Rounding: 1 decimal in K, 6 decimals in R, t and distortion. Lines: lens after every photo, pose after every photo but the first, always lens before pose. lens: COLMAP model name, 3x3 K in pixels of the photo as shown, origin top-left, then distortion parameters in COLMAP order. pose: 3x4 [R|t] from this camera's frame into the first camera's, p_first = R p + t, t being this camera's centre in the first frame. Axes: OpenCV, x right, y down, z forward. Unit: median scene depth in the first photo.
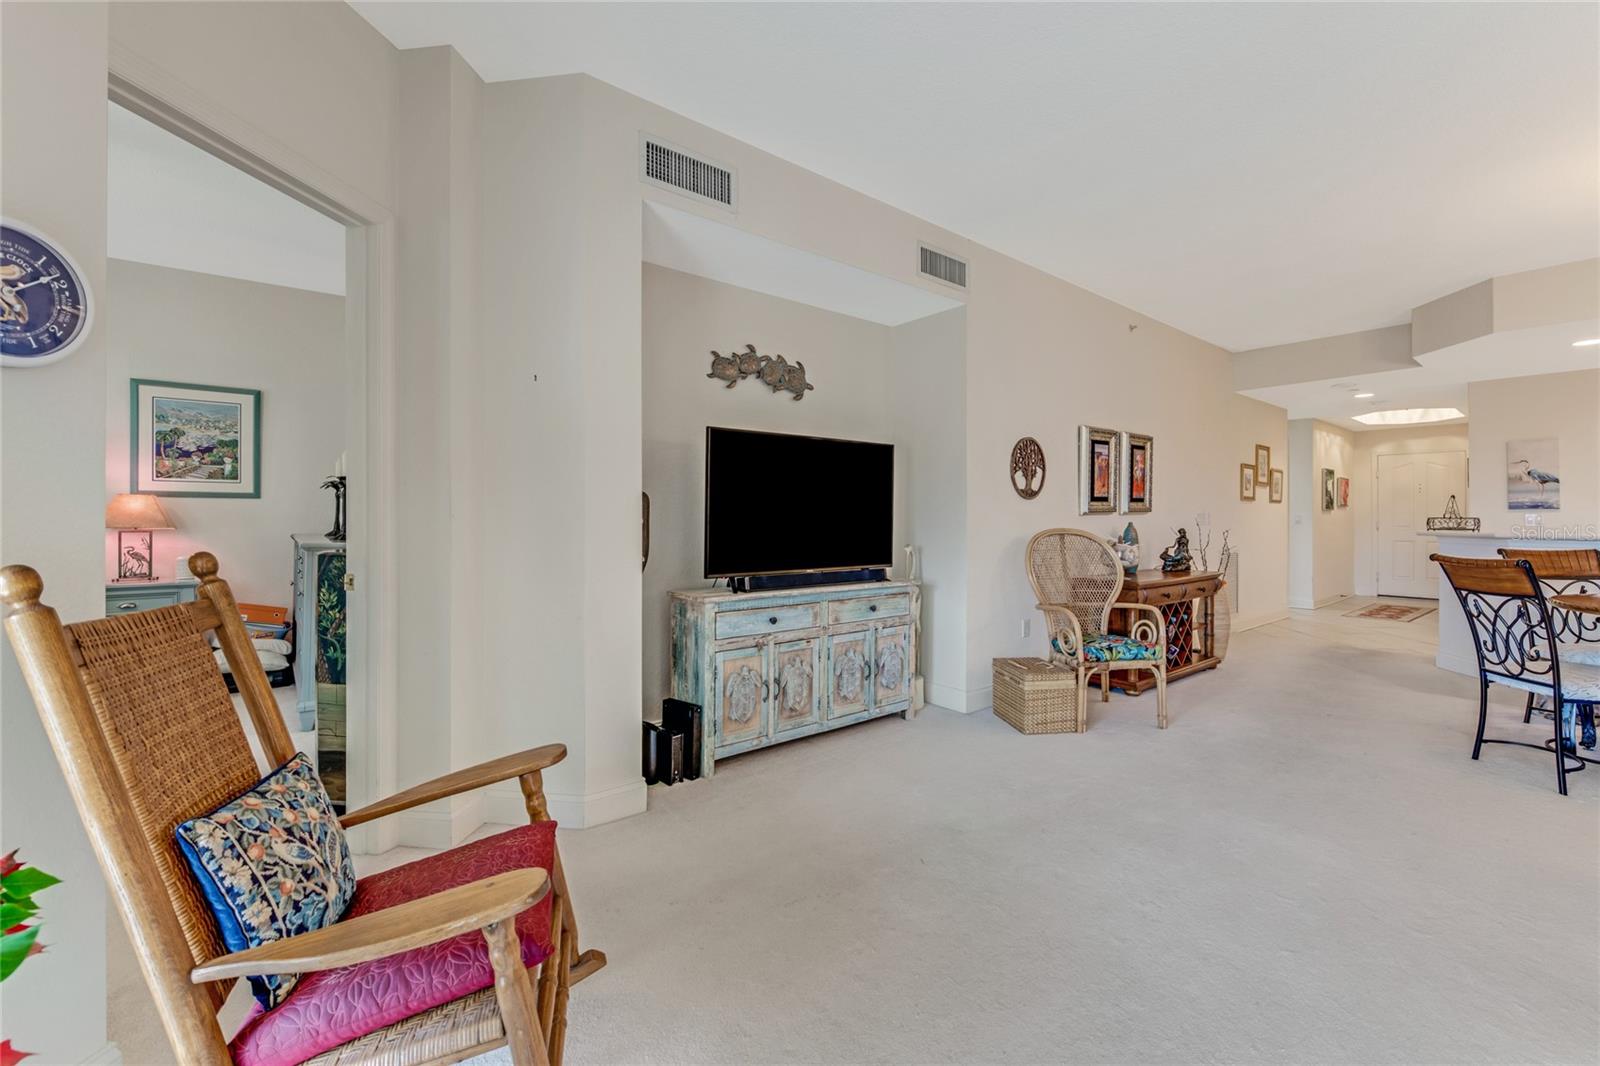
lens RADIAL K [[634.8, 0, 801.6], [0, 634.8, 519.0], [0, 0, 1]] dist [-0.010413, -0.000358]
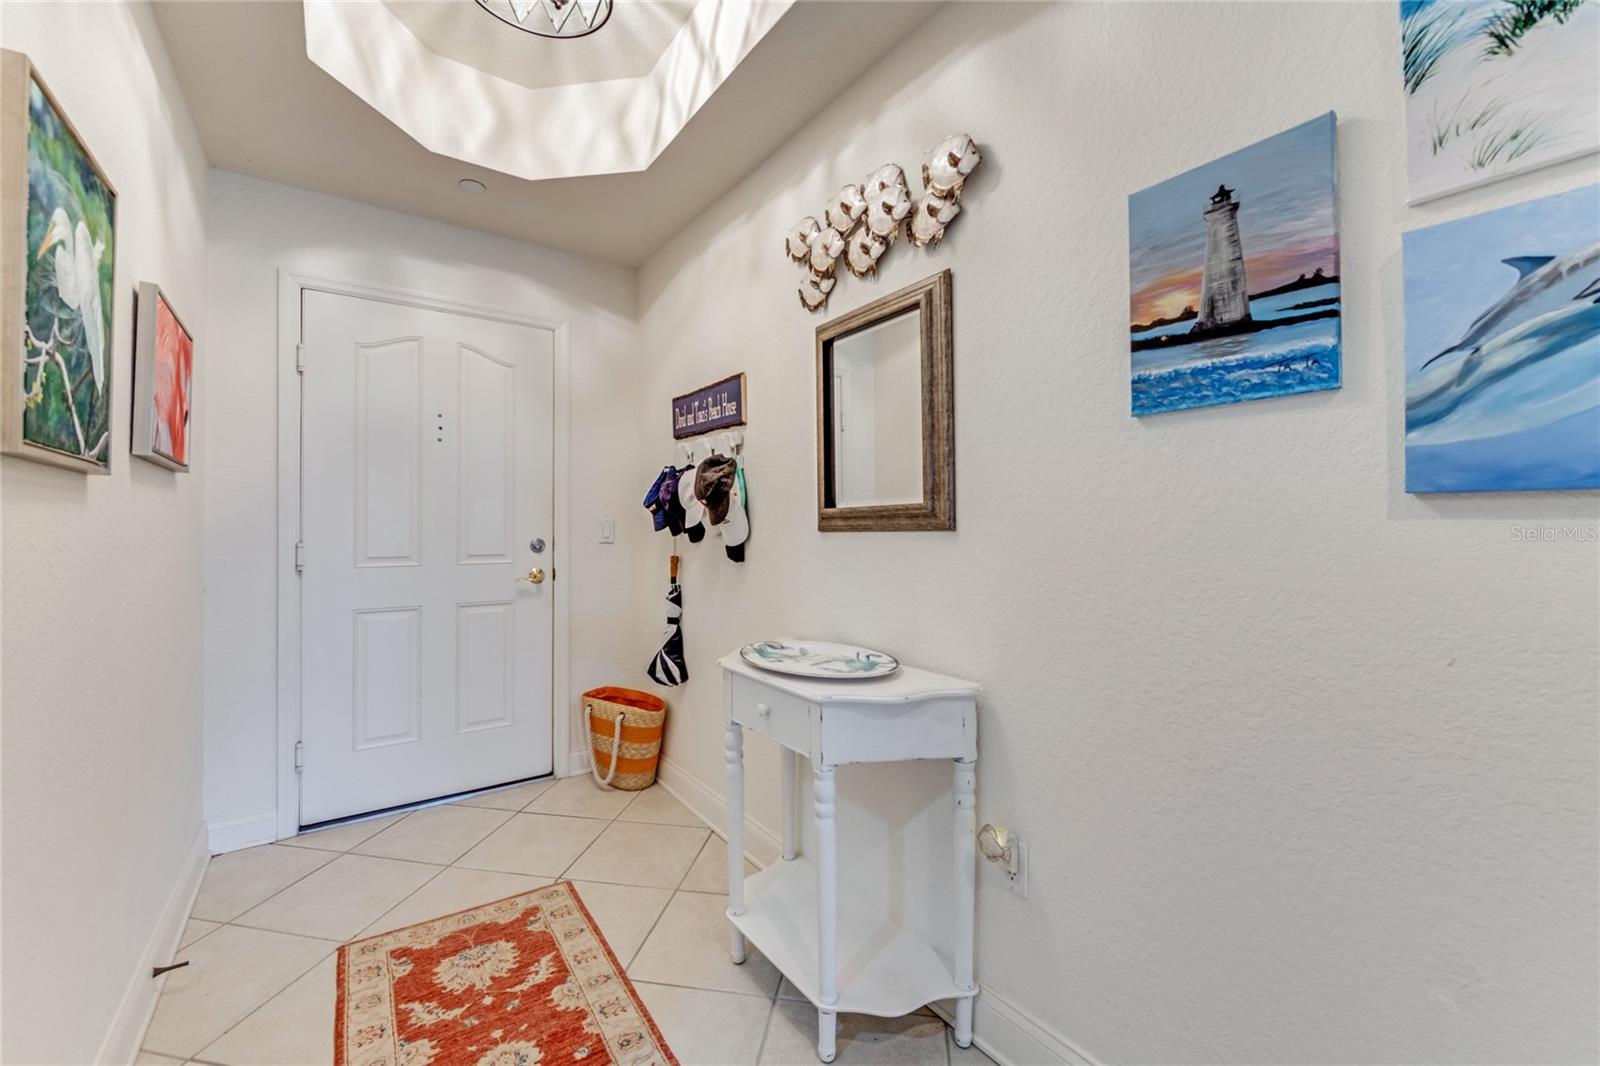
lens RADIAL K [[634.8, 0, 801.6], [0, 634.8, 519.0], [0, 0, 1]] dist [-0.010413, -0.000358]
pose [[0.028048, 0.009287, 0.999563, 0.723623], [0.004991, 0.999943, -0.009430, -0.002393], [-0.999594, 0.005253, 0.028000, 0.858146]]
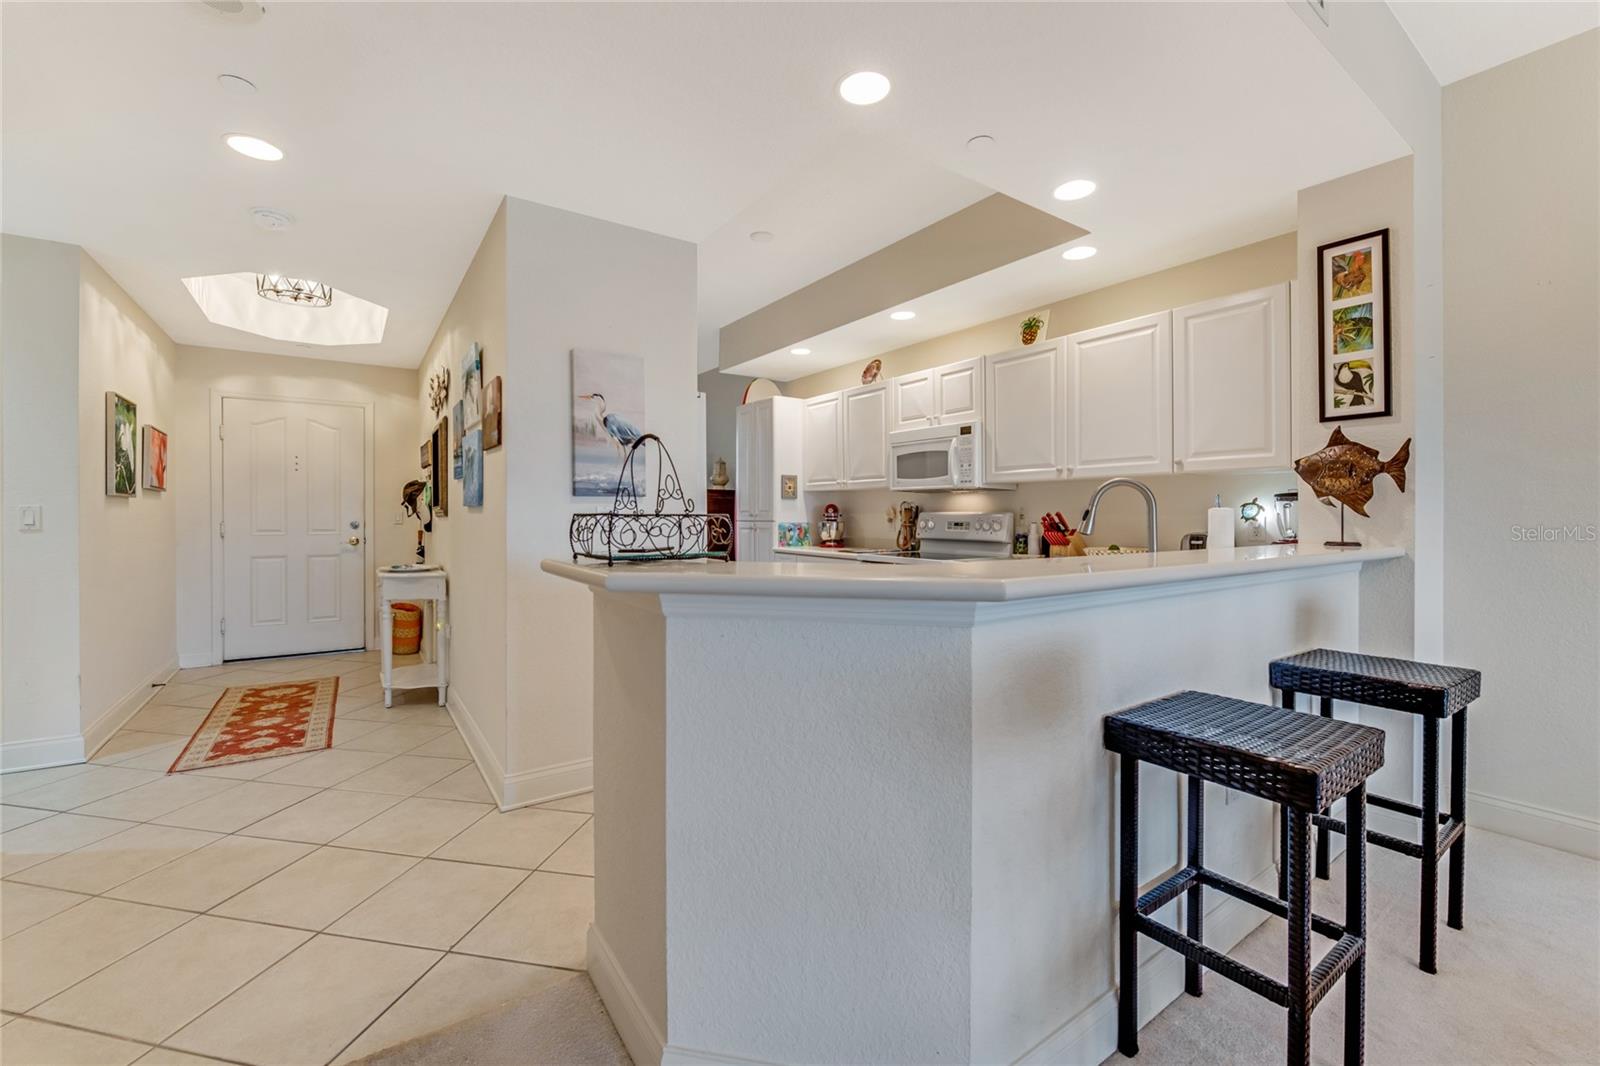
lens RADIAL K [[656.1, 0, 800.7], [0, 656.1, 516.6], [0, 0, 1]] dist [-0.001259, -0.004352]
pose [[0.055117, -0.003765, 0.998473, 0.435179], [0.002990, 0.999989, 0.003606, -0.001468], [-0.998475, 0.002787, 0.055127, 0.533967]]
